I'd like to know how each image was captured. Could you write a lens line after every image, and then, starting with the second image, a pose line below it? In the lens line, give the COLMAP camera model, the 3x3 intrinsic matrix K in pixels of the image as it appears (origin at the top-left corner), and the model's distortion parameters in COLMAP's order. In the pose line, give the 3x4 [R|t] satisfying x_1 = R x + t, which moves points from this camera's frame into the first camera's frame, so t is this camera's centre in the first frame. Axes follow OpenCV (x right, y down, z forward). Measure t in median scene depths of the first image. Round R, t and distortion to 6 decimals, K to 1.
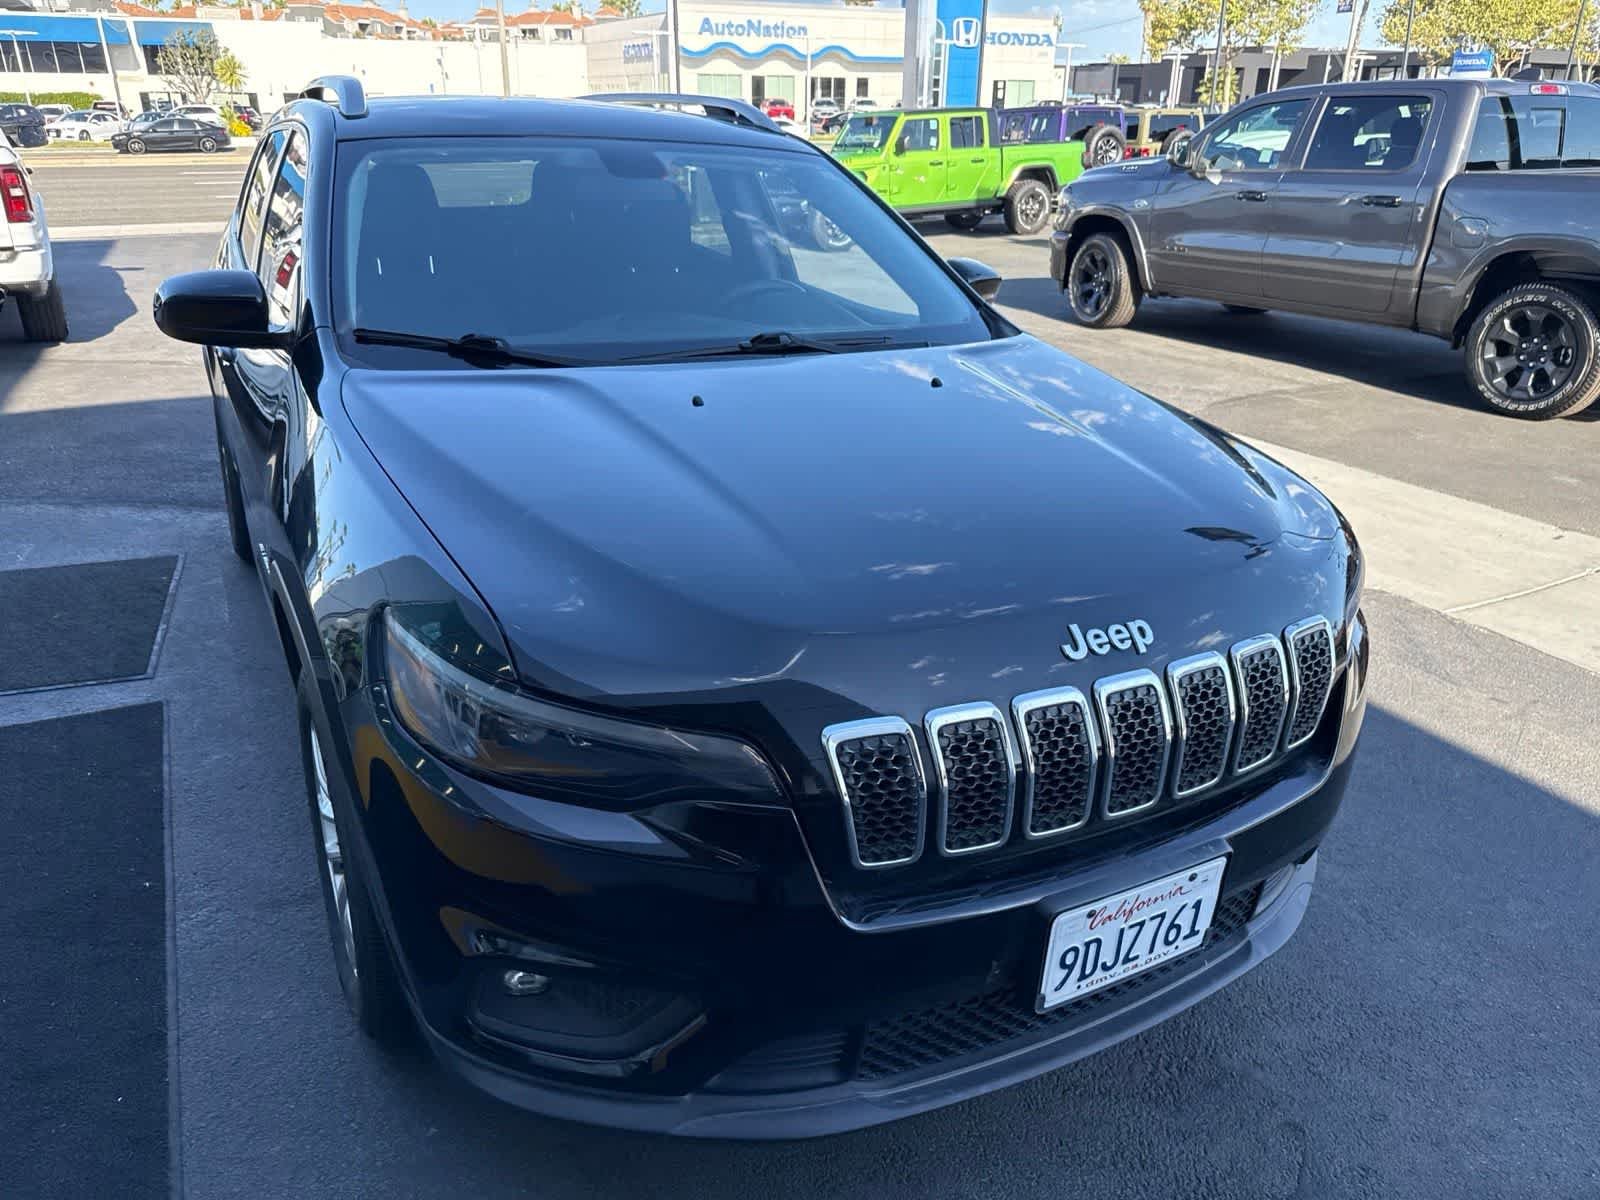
lens RADIAL K [[1131.7, 0, 784.9], [0, 1131.7, 589.5], [0, 0, 1]] dist [0.021350, -0.022749]
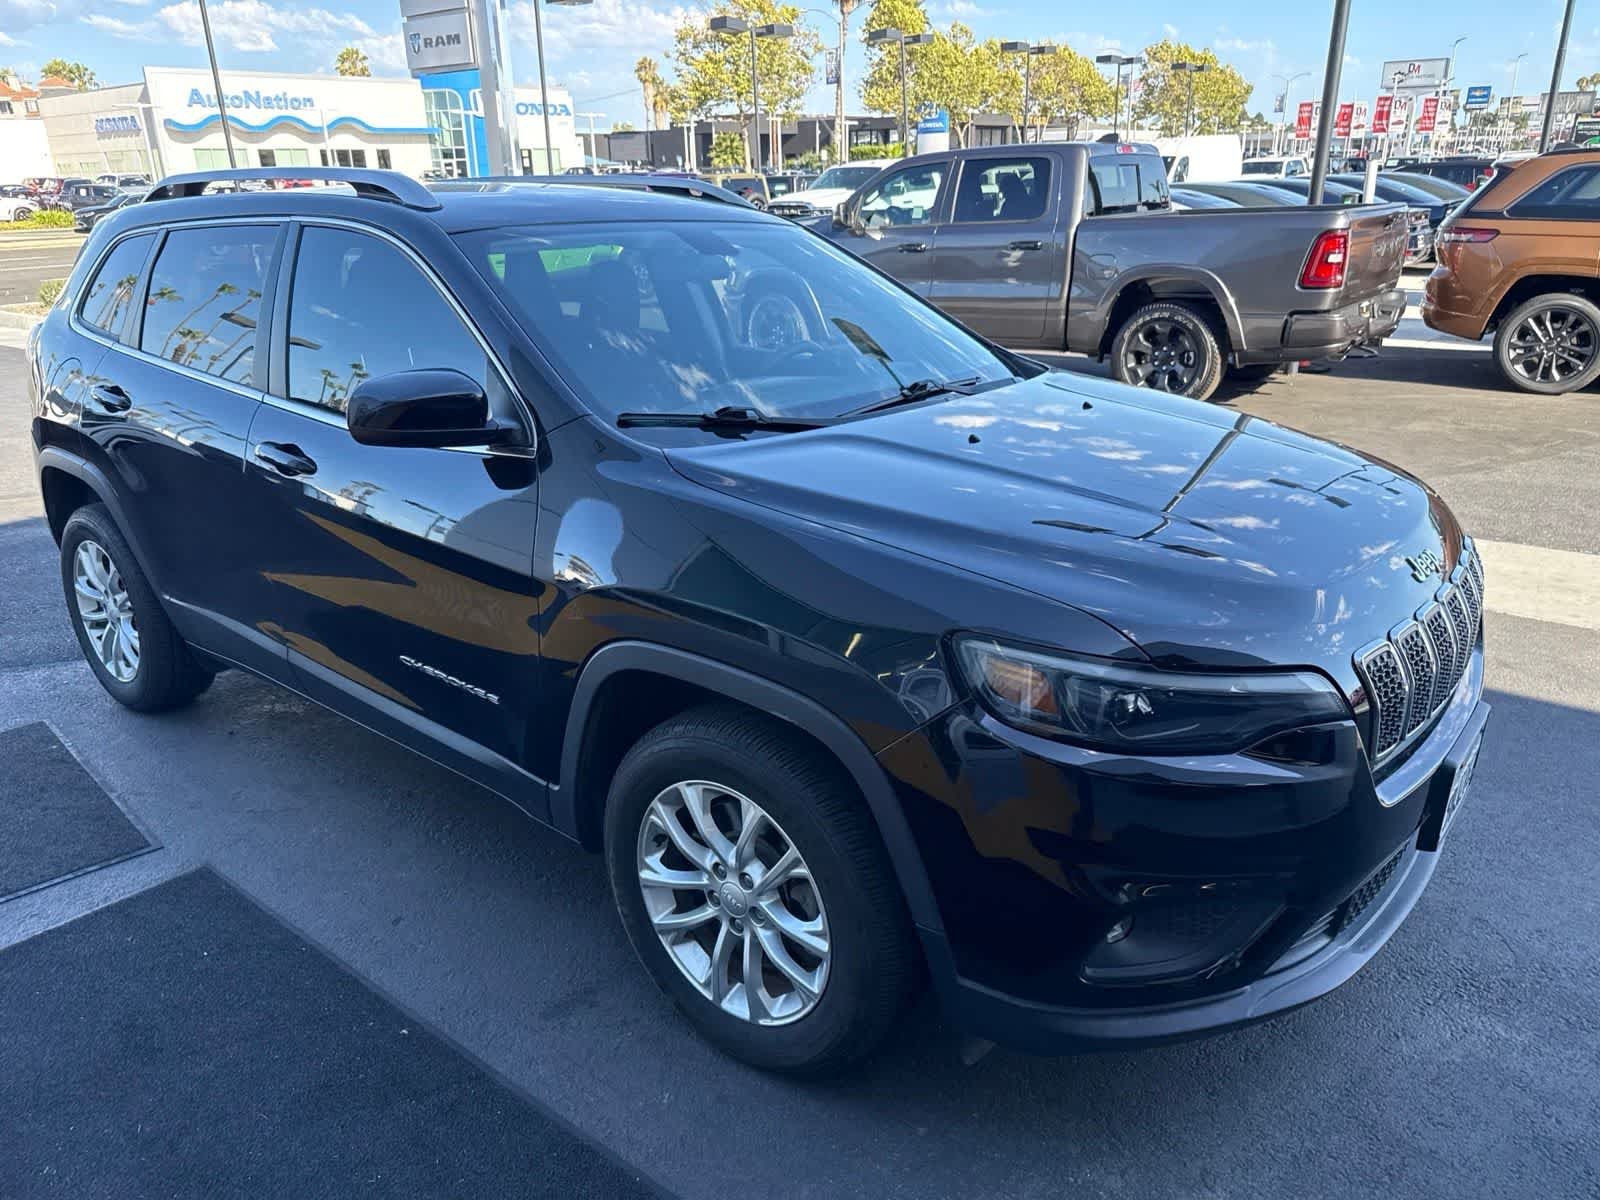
lens RADIAL K [[1131.7, 0, 789.9], [0, 1131.7, 602.5], [0, 0, 1]] dist [0.021350, -0.022749]
pose [[0.921524, -0.162361, 0.352750, -0.205026], [0.176616, 0.984244, -0.008373, -0.007929], [-0.345833, 0.070017, 0.935680, -0.000218]]
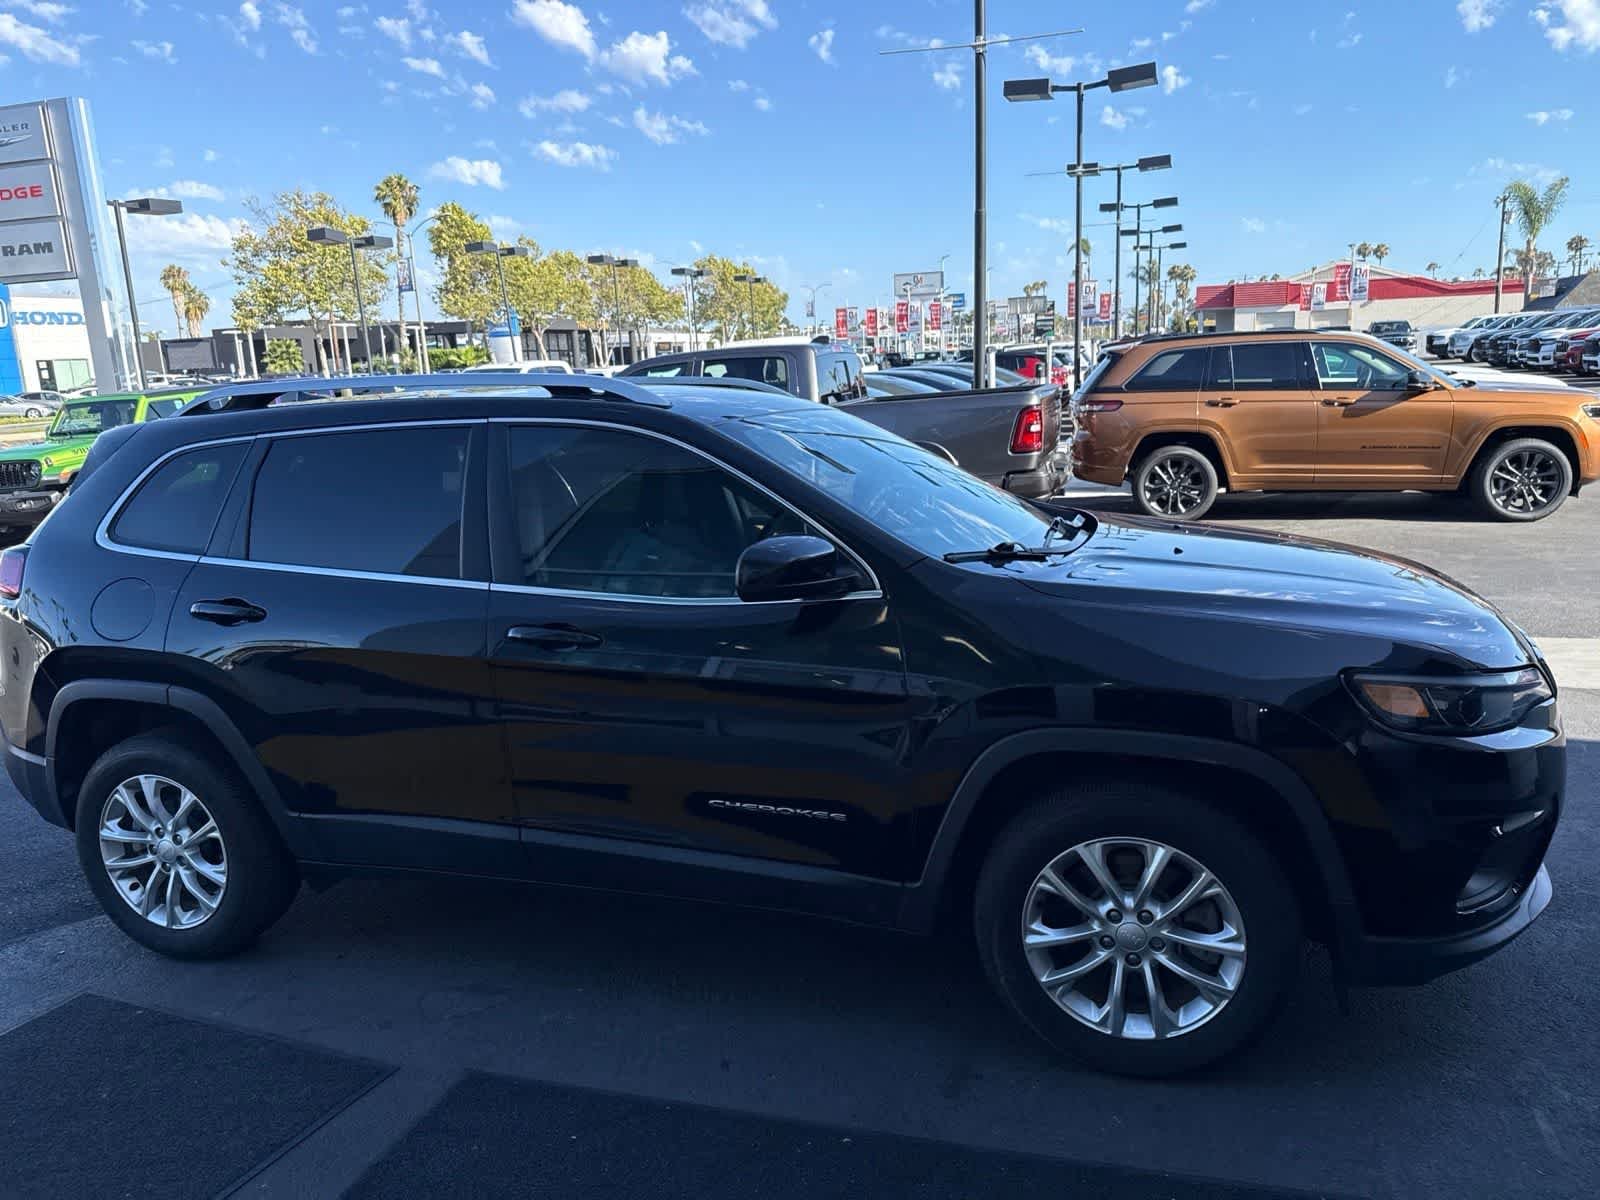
lens RADIAL K [[1131.7, 0, 798.7], [0, 1131.7, 603.1], [0, 0, 1]] dist [0.021350, -0.022749]
pose [[0.711652, -0.187938, 0.676928, -0.440023], [0.319371, 0.944779, -0.073452, -0.045477], [-0.625742, 0.268463, 0.732376, 0.068287]]
